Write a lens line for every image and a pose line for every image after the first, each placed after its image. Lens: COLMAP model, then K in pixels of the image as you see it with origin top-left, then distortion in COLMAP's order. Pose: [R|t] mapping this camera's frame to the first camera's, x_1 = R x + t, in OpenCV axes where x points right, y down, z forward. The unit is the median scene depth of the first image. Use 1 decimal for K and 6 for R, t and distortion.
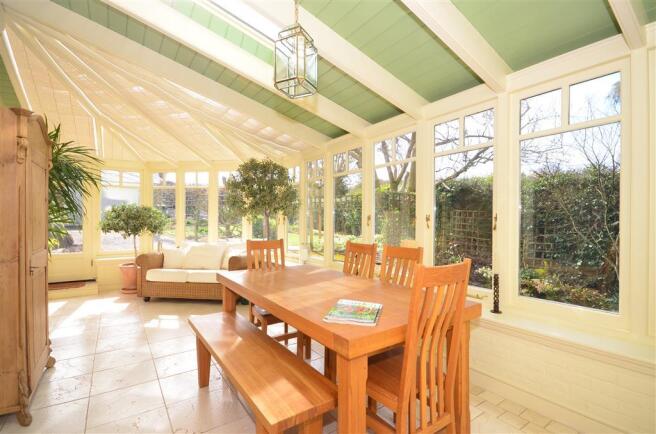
lens RADIAL K [[316.9, 0, 328.0], [0, 316.9, 217.0], [0, 0, 1]] dist [0.035750, 0.000353]
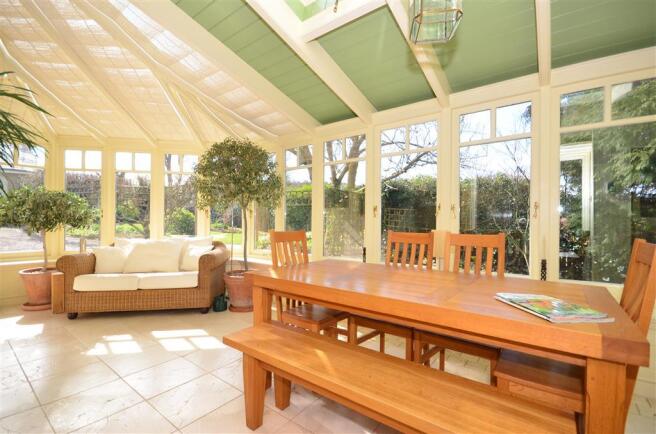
lens RADIAL K [[295.1, 0, 328.0], [0, 295.1, 217.0], [0, 0, 1]] dist [-0.001532, -0.000504]
pose [[0.947201, 0.008640, 0.320525, -0.218076], [-0.008225, 0.999963, -0.002649, 0.023461], [-0.320536, -0.000127, 0.947236, 0.160795]]
